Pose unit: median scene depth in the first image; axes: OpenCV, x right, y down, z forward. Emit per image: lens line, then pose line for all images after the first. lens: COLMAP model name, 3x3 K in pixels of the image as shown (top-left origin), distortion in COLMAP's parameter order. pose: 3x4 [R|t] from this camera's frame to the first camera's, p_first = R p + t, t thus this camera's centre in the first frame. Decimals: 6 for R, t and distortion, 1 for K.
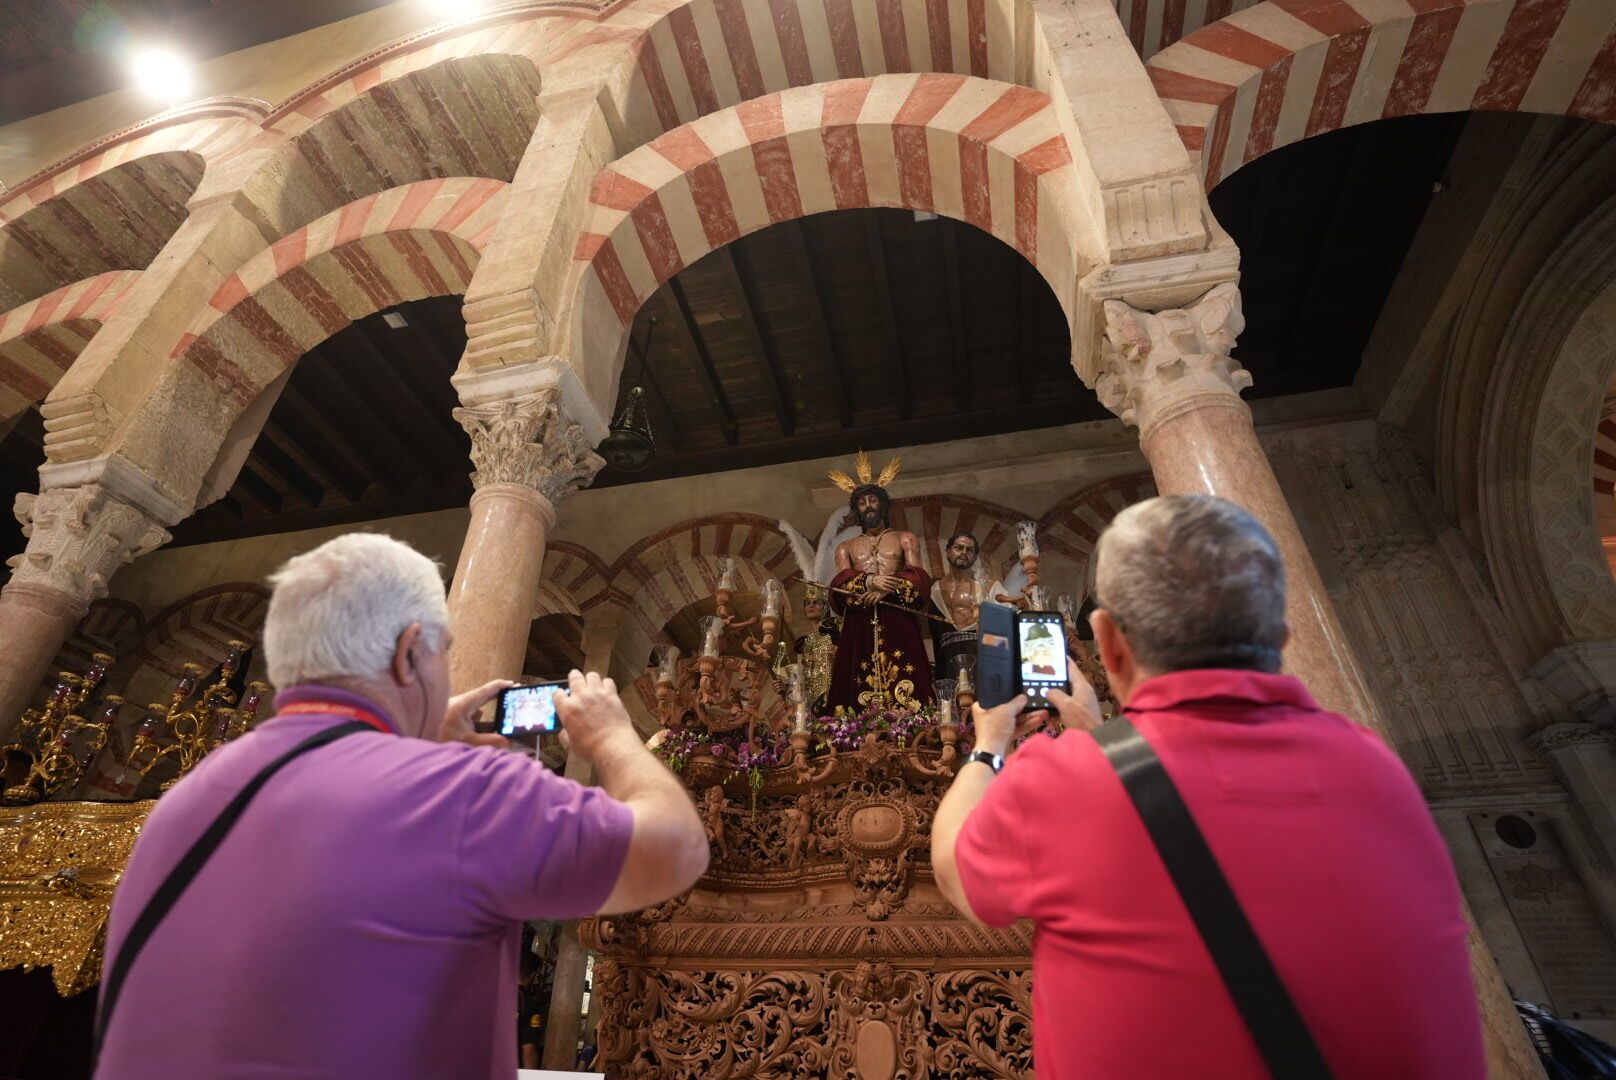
lens RADIAL K [[781.4, 0, 808.0], [0, 781.4, 540.0], [0, 0, 1]] dist [-0.069639, 0.026968]
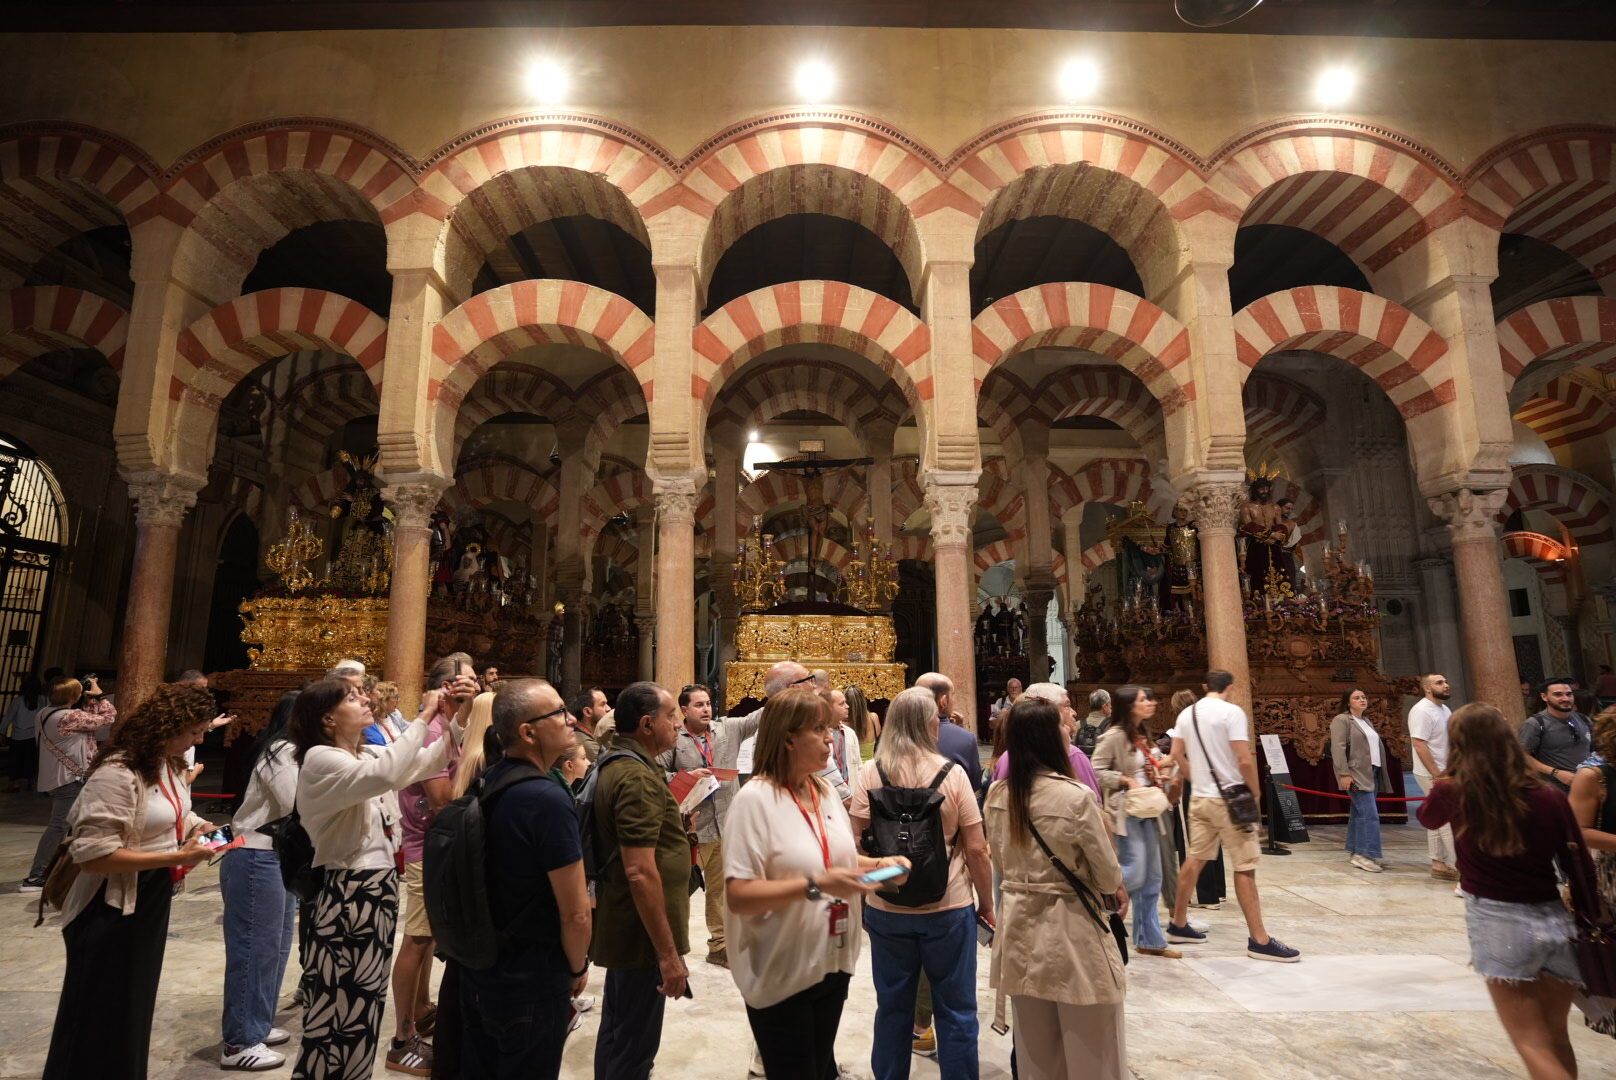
lens RADIAL K [[781.4, 0, 808.0], [0, 781.4, 540.0], [0, 0, 1]] dist [-0.069639, 0.026968]
pose [[0.971920, 0.025981, 0.233875, -1.809348], [-0.121707, 0.906127, 0.405120, -0.689298], [-0.201395, -0.422208, 0.883844, -0.694109]]
